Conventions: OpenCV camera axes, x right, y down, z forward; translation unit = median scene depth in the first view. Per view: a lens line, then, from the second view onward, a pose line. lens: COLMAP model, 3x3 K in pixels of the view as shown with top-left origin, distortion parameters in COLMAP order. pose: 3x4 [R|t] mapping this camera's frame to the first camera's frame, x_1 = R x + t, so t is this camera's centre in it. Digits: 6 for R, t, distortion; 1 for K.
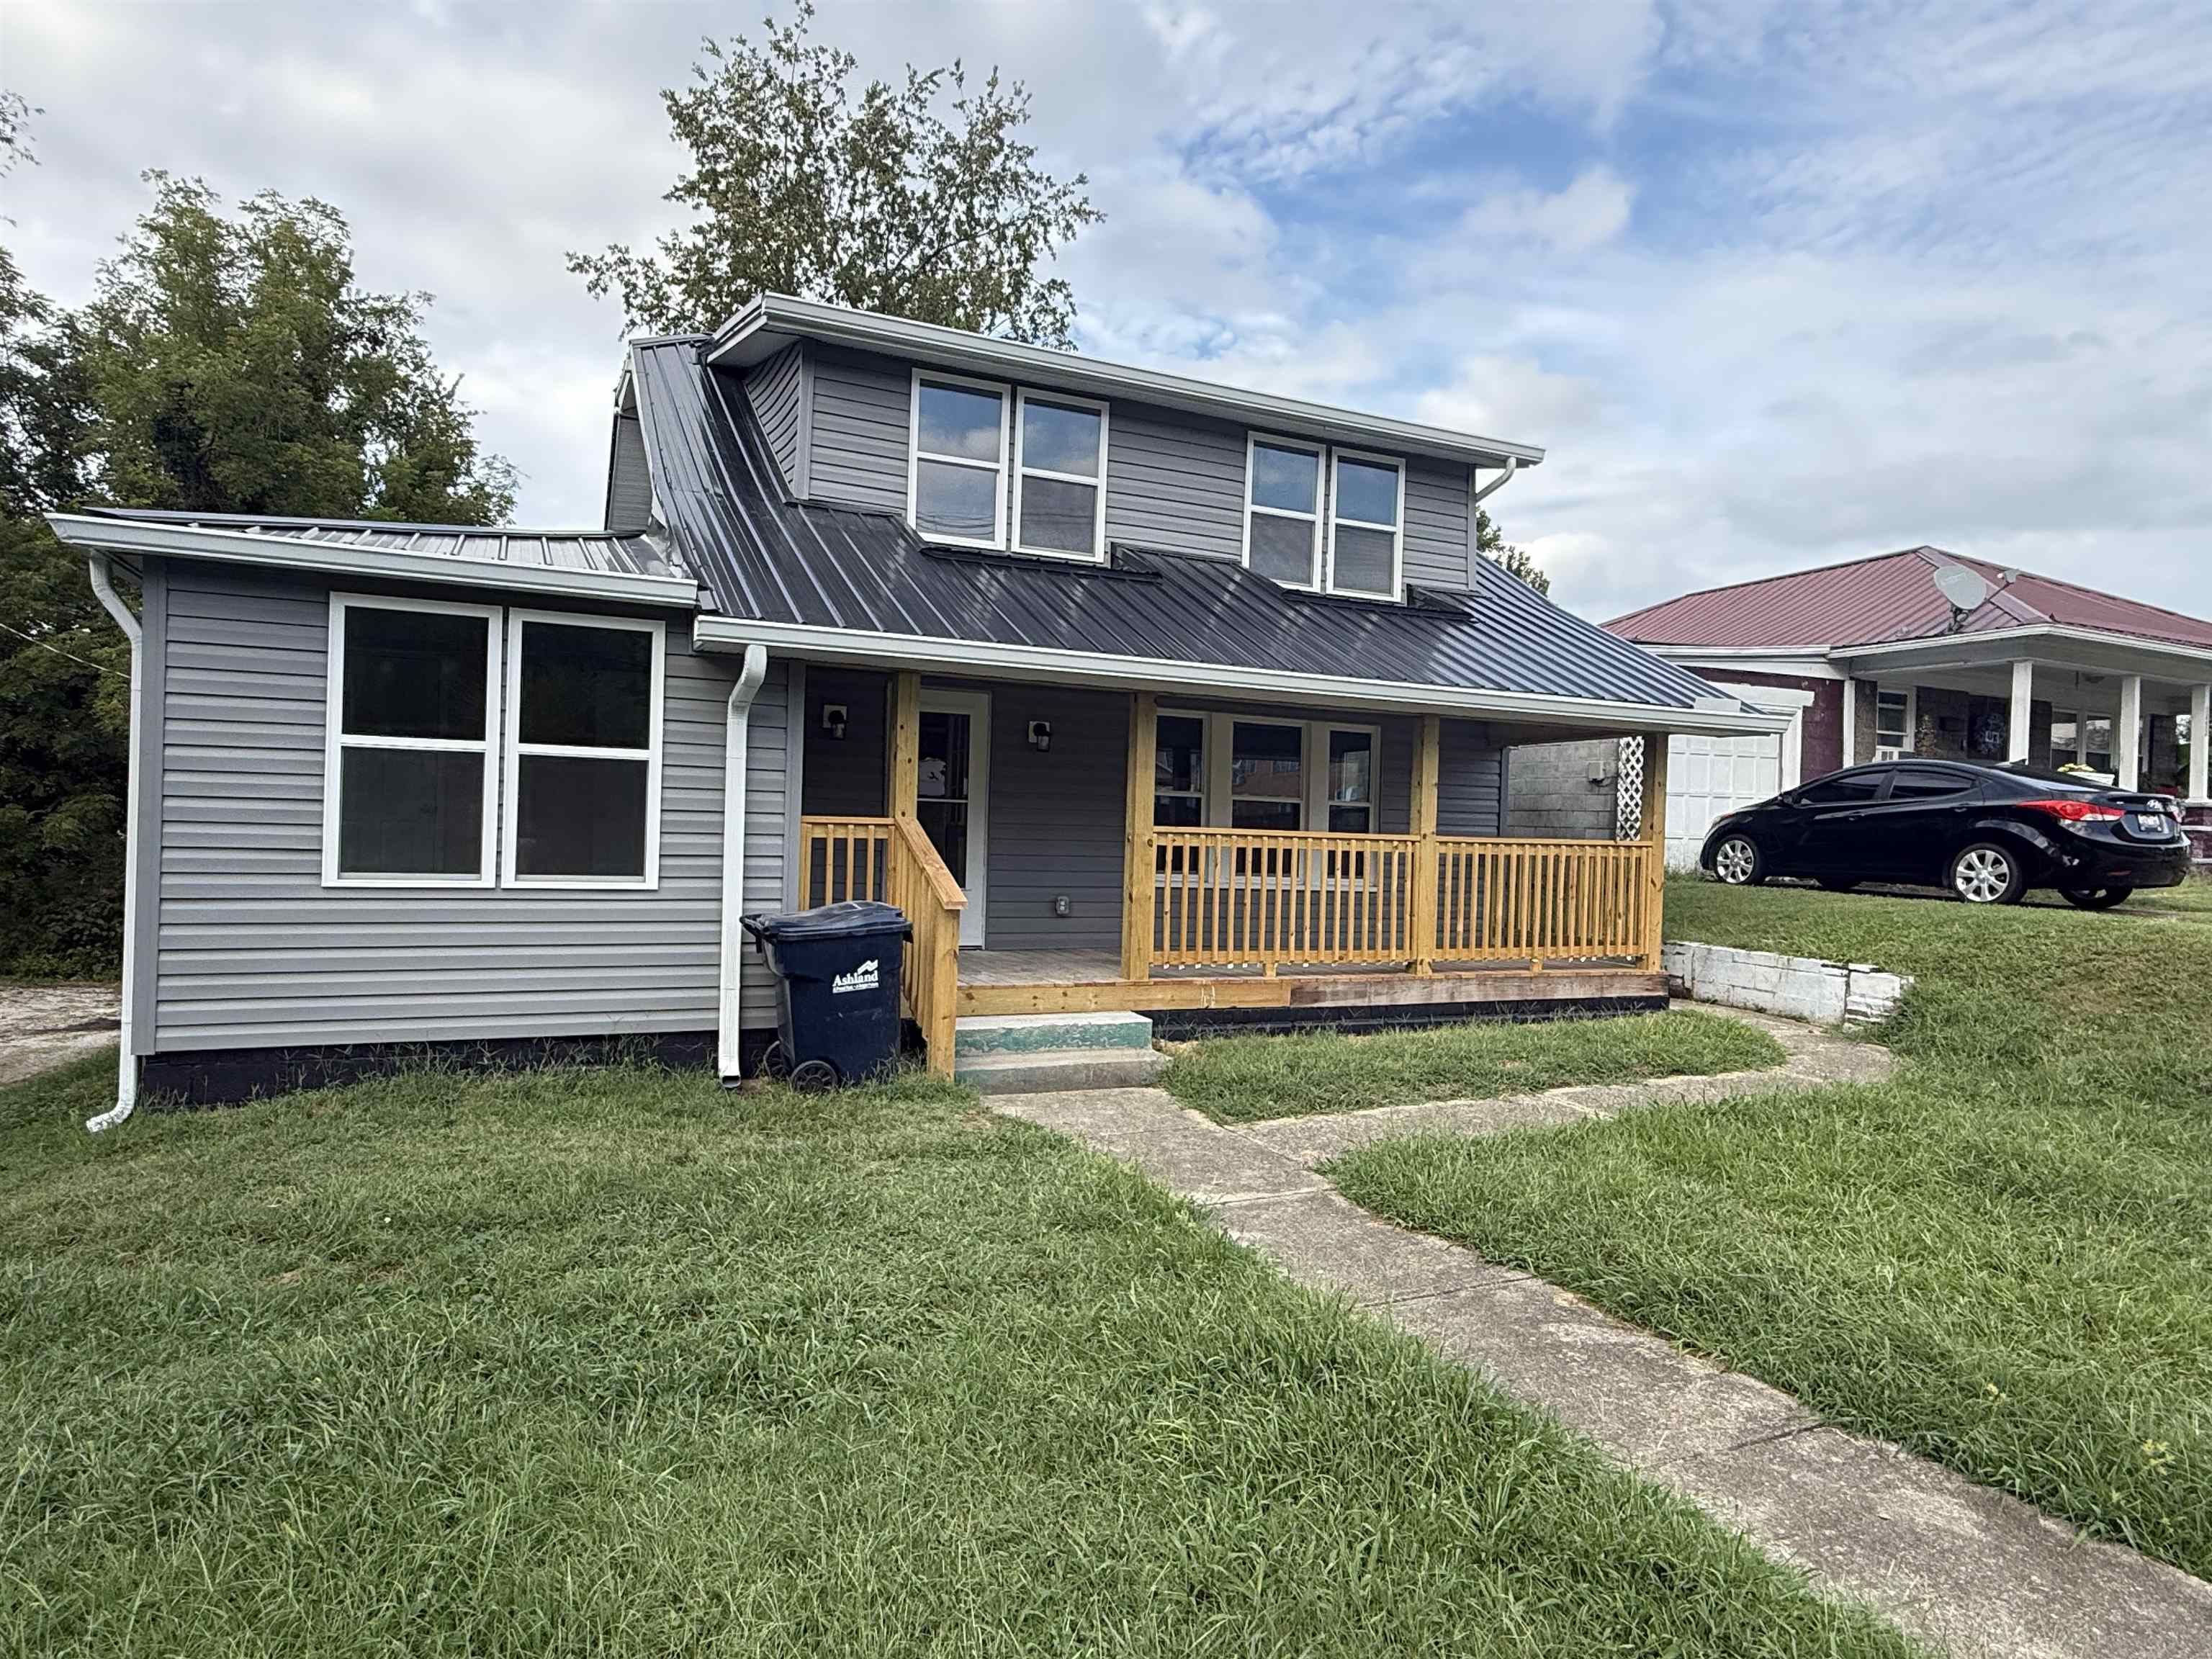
lens RADIAL K [[1279.2, 0, 1113.0], [0, 1279.2, 831.9], [0, 0, 1]] dist [-0.003139, 0.003729]
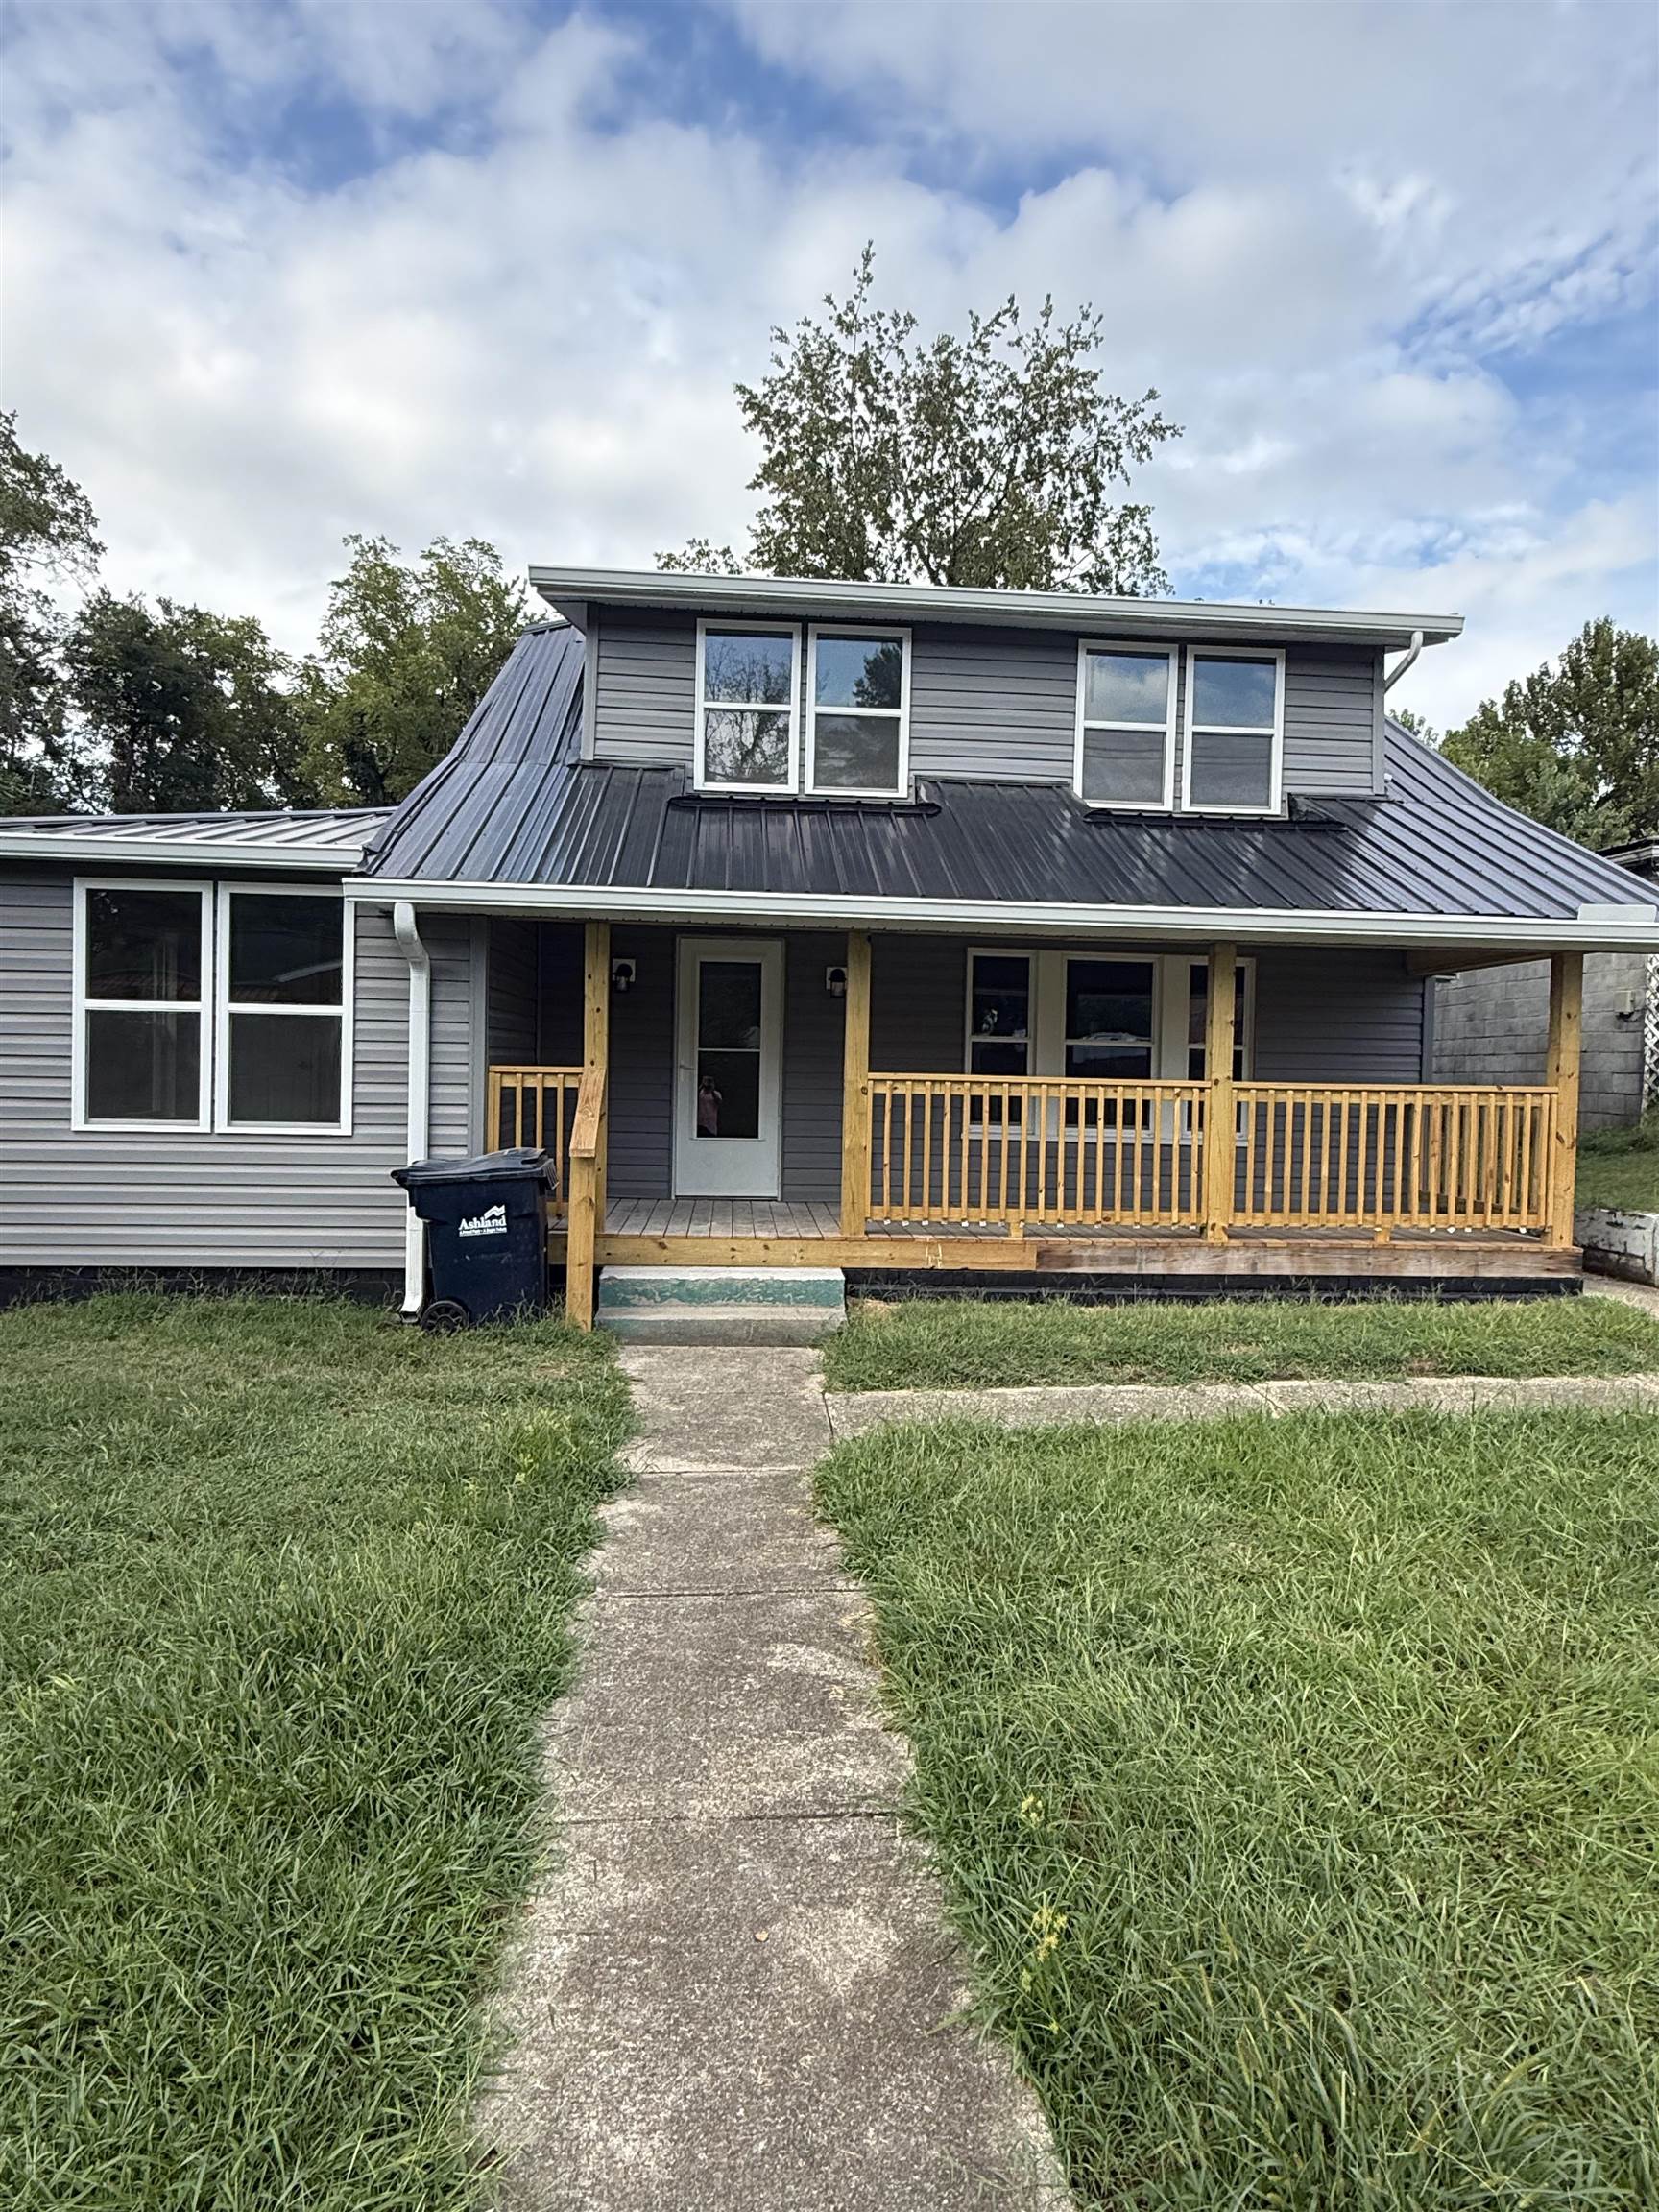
lens RADIAL K [[1279.2, 0, 830.1], [0, 1279.2, 1104.1], [0, 0, 1]] dist [-0.003139, 0.003729]
pose [[0.940393, -0.001904, -0.340083, 0.279003], [0.006296, 0.999910, 0.011811, 0.006069], [0.340030, -0.013248, 0.940321, 0.088982]]
